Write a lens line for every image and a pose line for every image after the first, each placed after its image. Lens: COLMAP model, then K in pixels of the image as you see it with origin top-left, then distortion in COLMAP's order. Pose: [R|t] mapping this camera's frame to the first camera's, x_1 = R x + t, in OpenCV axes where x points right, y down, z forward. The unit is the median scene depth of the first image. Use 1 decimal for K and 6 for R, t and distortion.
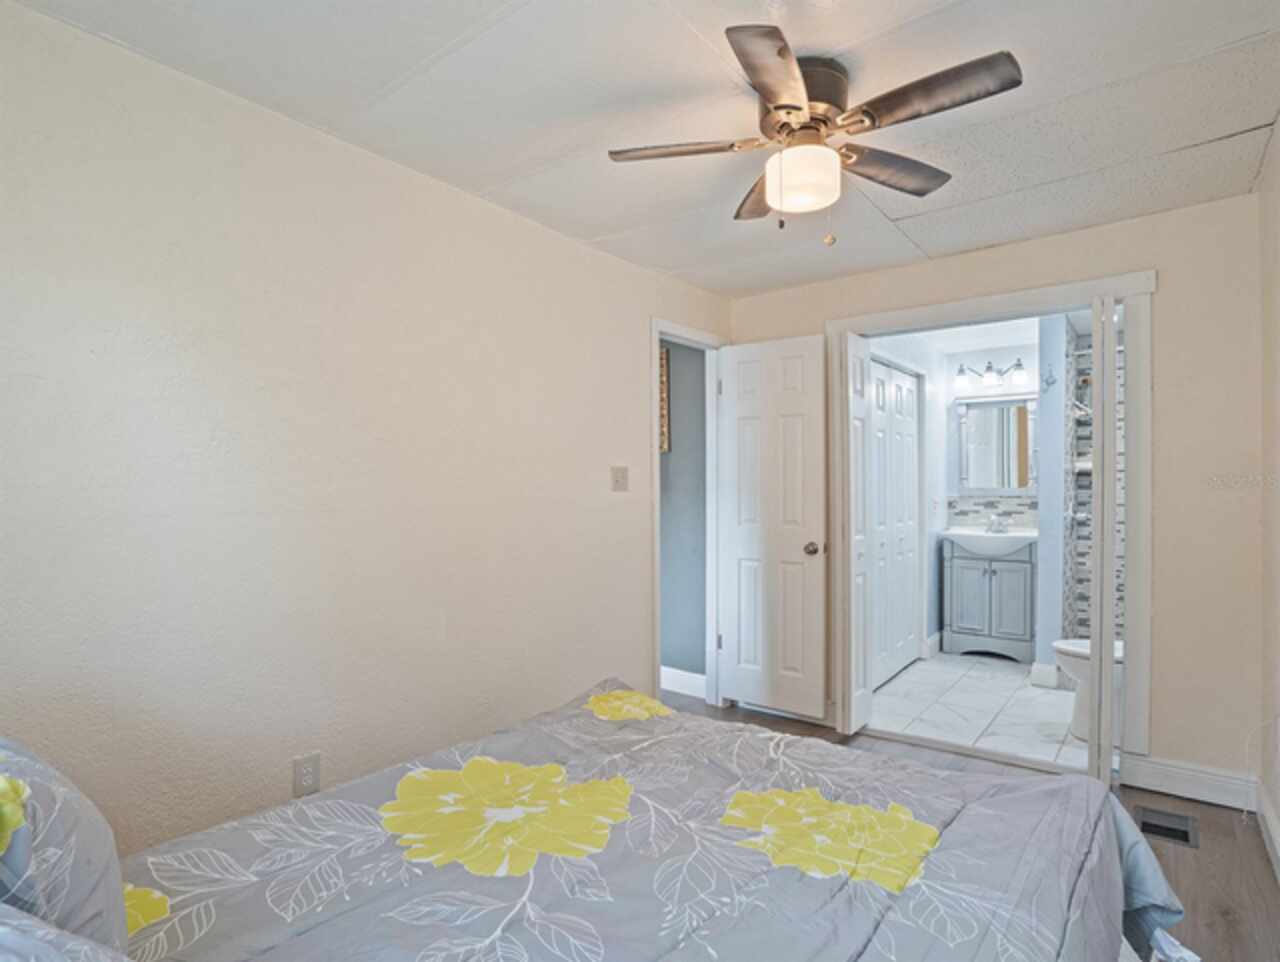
lens RADIAL K [[659.2, 0, 643.3], [0, 659.2, 481.3], [0, 0, 1]] dist [-0.024866, 0.001026]
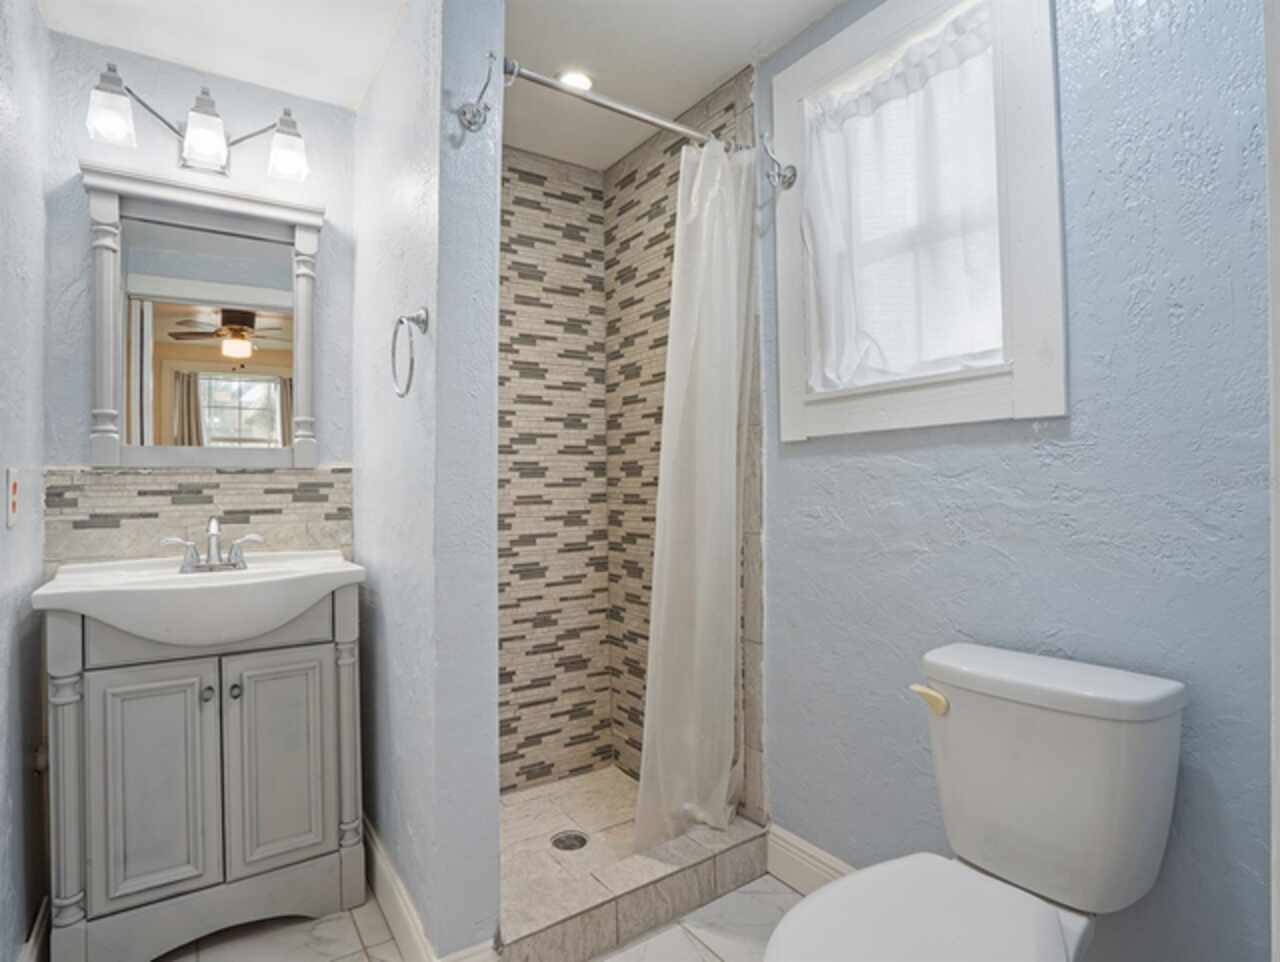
lens RADIAL K [[659.2, 0, 642.8], [0, 659.2, 481.8], [0, 0, 1]] dist [-0.024866, 0.001026]
pose [[0.289673, 0.007164, 0.957099, 0.263936], [0.007854, 0.999921, -0.009861, 0.035452], [-0.957094, 0.010374, 0.289593, 0.670220]]
